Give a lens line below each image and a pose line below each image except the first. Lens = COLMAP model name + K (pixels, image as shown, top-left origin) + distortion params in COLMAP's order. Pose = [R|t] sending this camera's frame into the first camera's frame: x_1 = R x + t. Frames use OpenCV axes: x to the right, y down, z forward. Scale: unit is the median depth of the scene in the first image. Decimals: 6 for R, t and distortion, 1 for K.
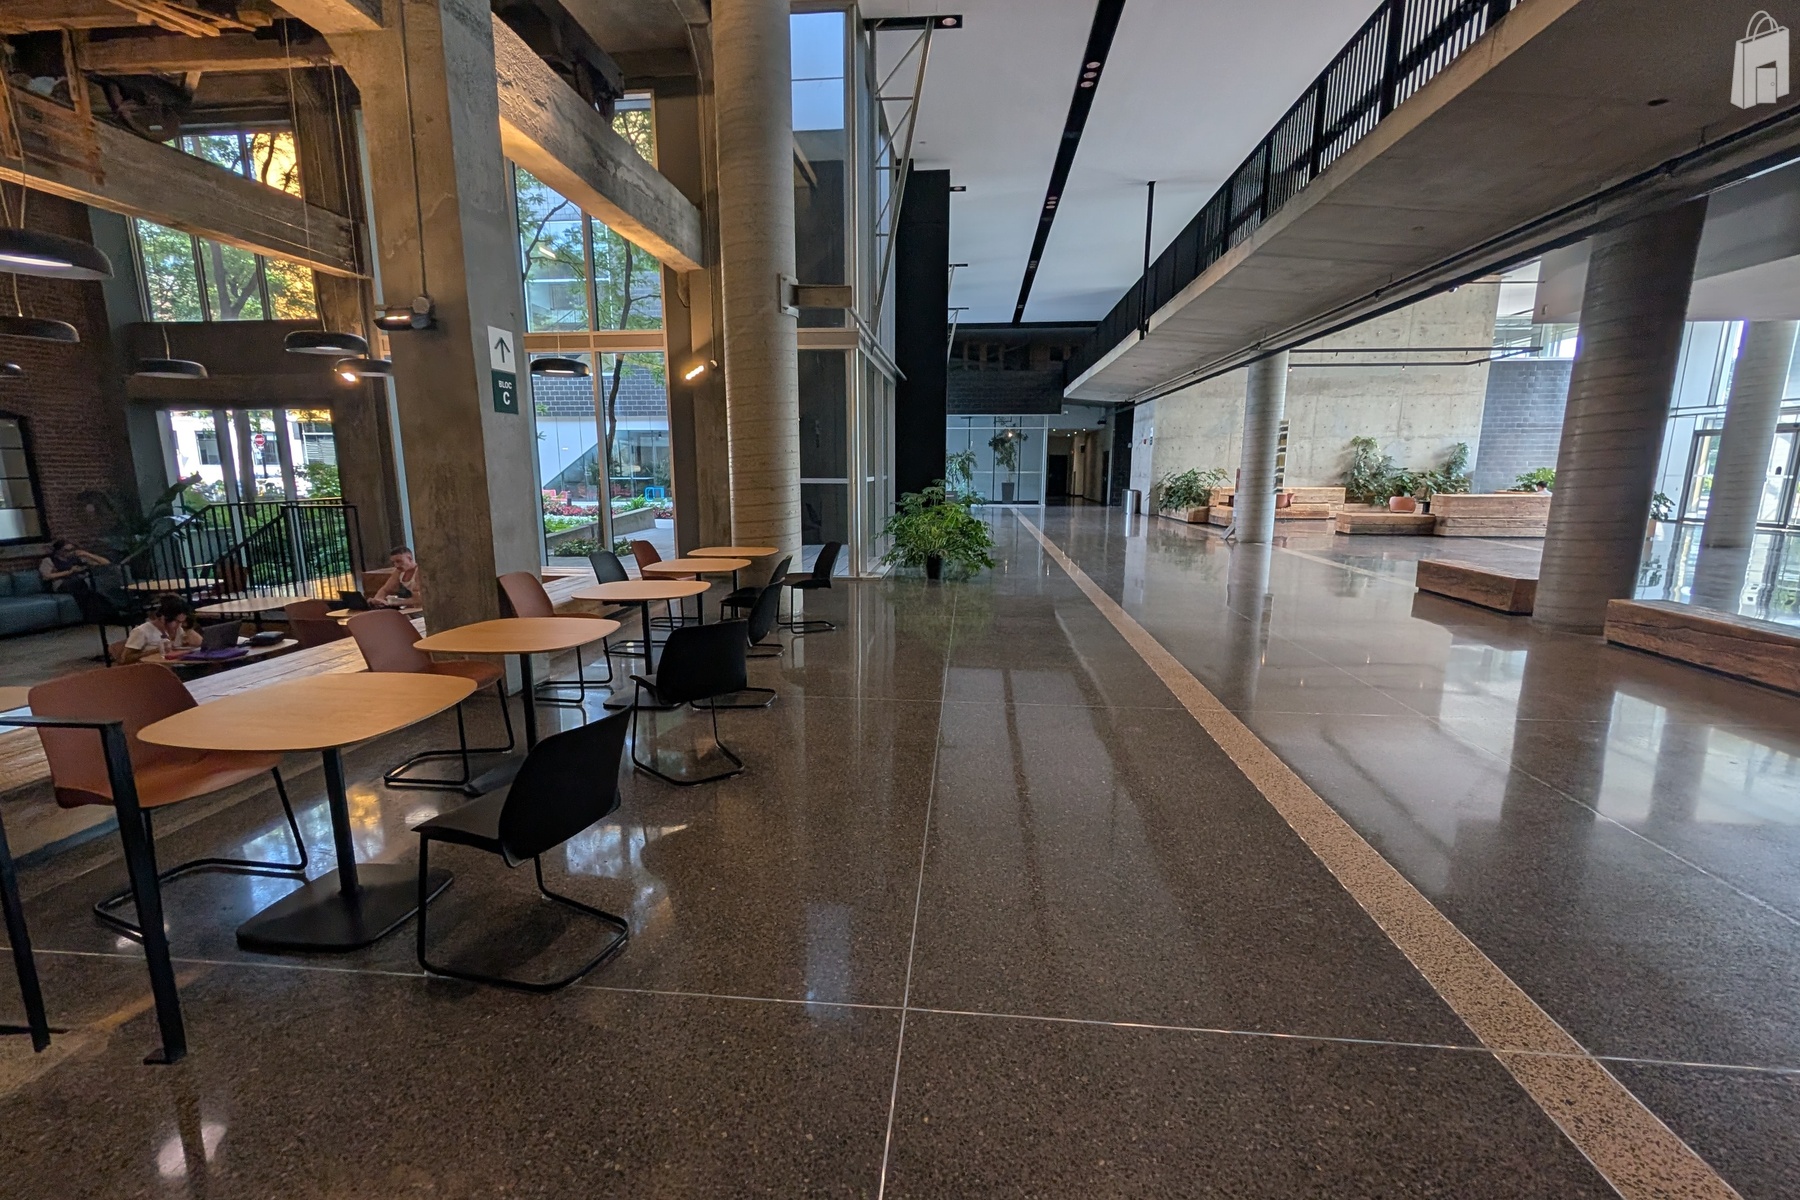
lens RADIAL K [[790.4, 0, 893.9], [0, 790.4, 622.9], [0, 0, 1]] dist [0.000853, -0.000120]
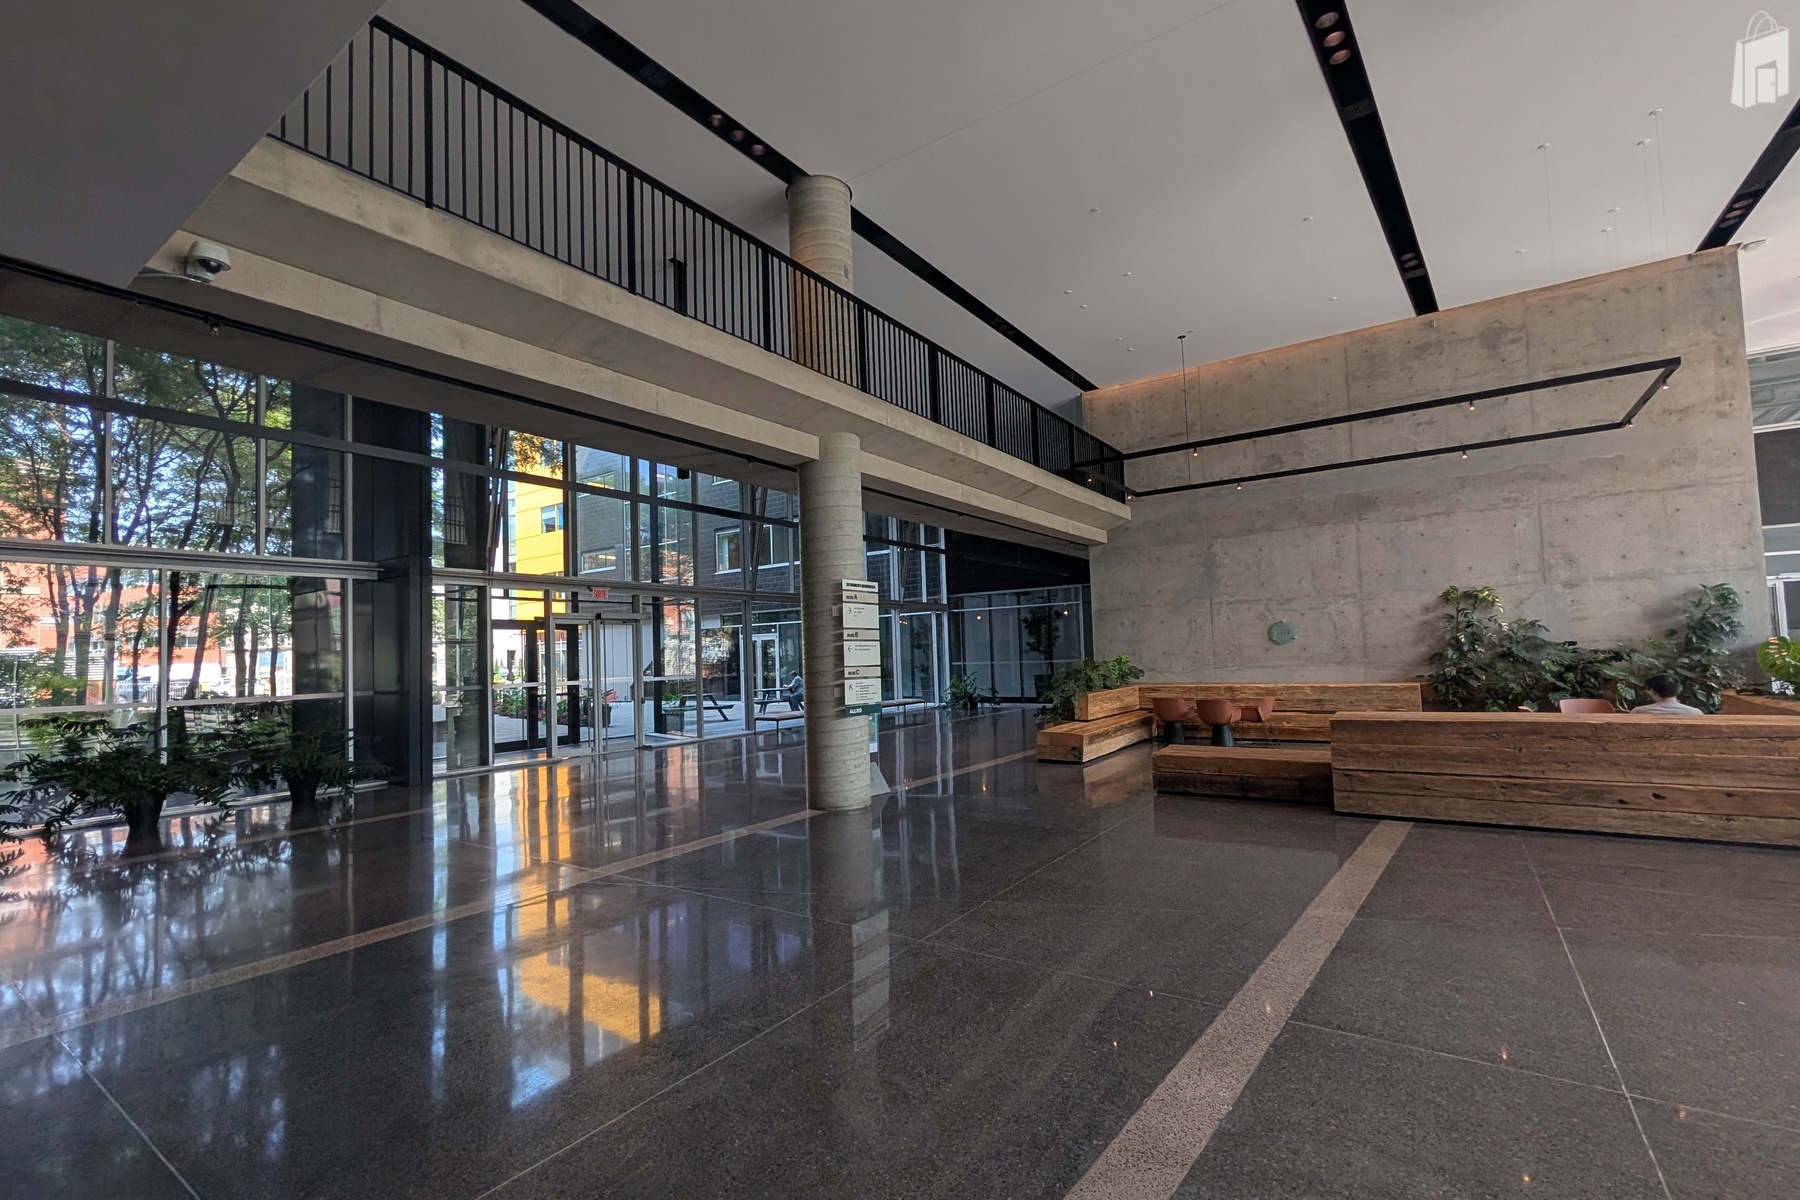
lens RADIAL K [[790.4, 0, 895.1], [0, 790.4, 611.0], [0, 0, 1]] dist [0.000853, -0.000120]
pose [[0.868668, -0.058395, -0.491941, 0.525941], [-0.061812, 0.972492, -0.224585, -0.077842], [0.491523, 0.225498, 0.841163, 0.374415]]
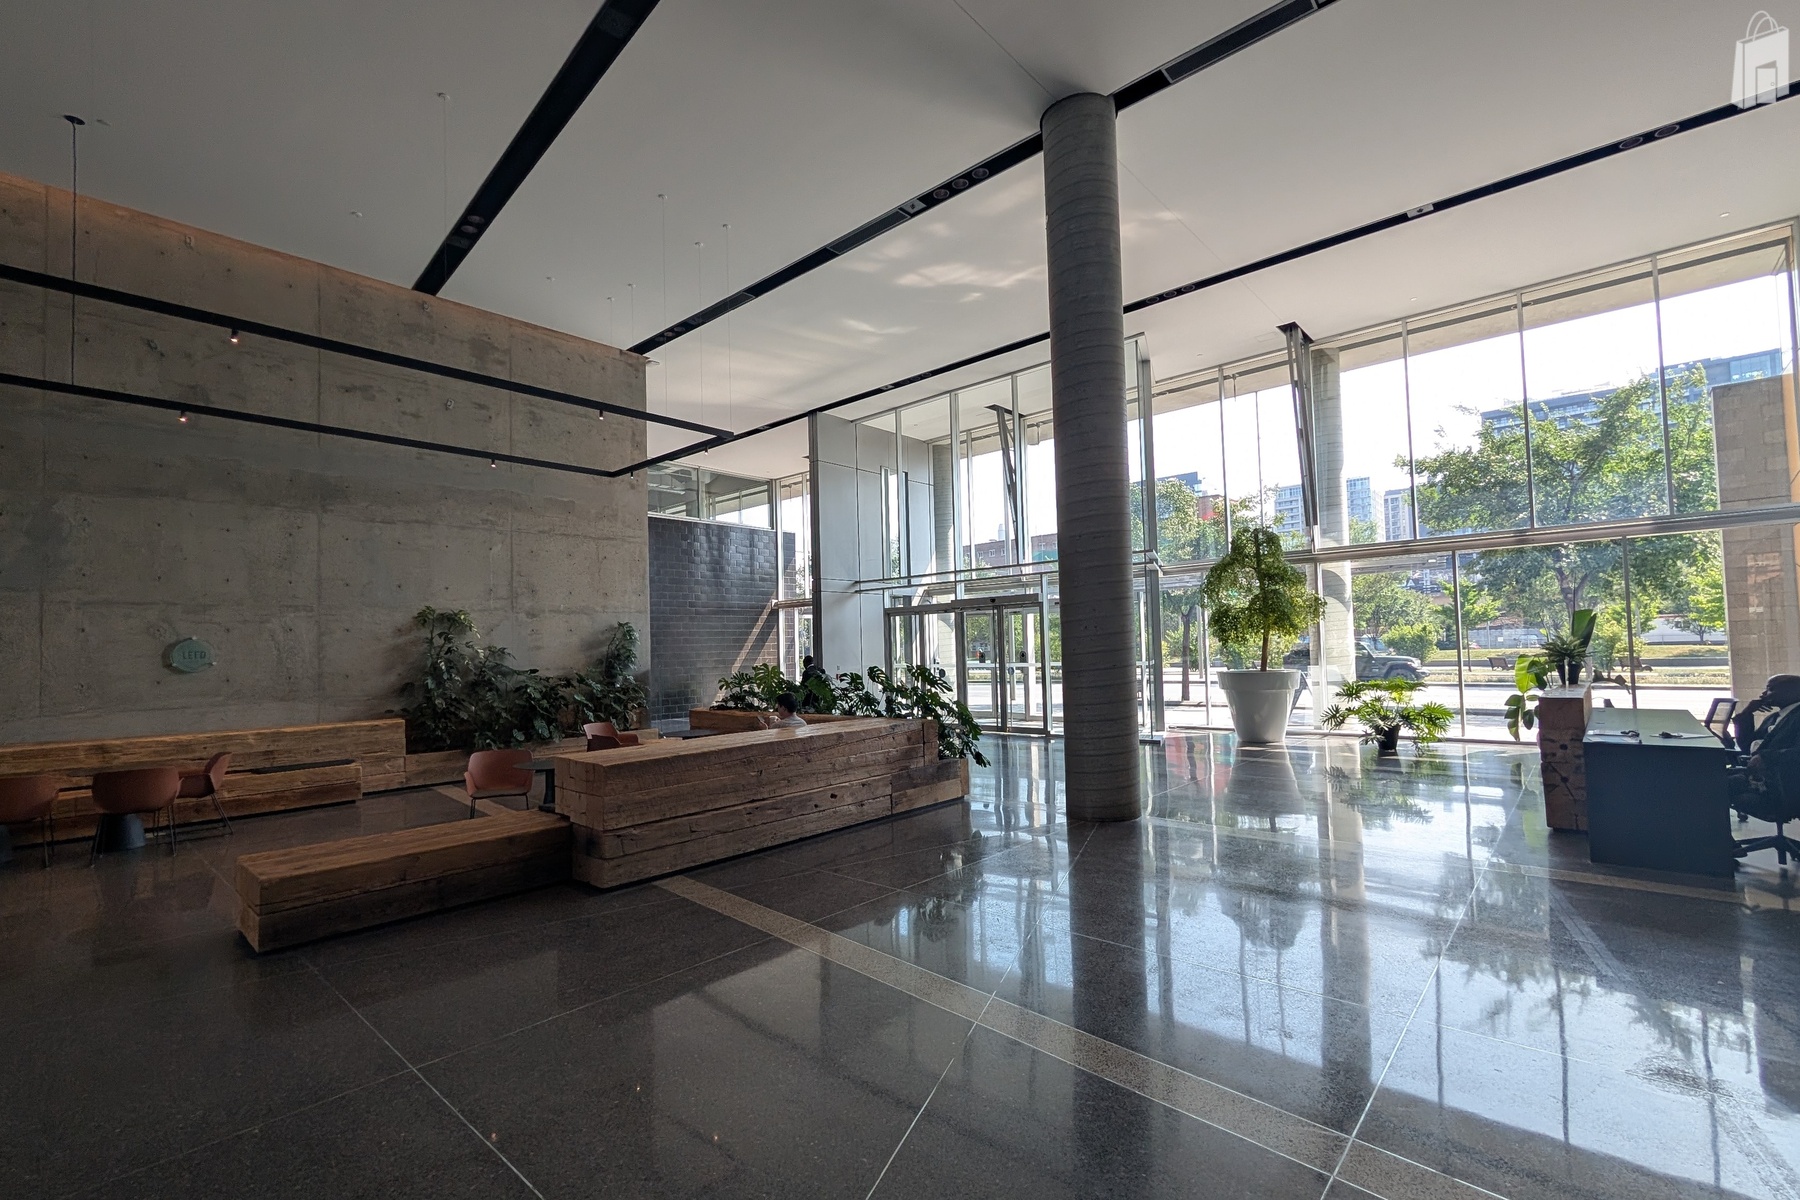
lens RADIAL K [[790.4, 0, 897.4], [0, 790.4, 617.0], [0, 0, 1]] dist [0.000853, -0.000120]
pose [[0.596919, 0.015779, 0.802146, 0.379737], [0.182532, 0.970916, -0.154931, -0.107759], [-0.781261, 0.238898, 0.576679, 0.518343]]
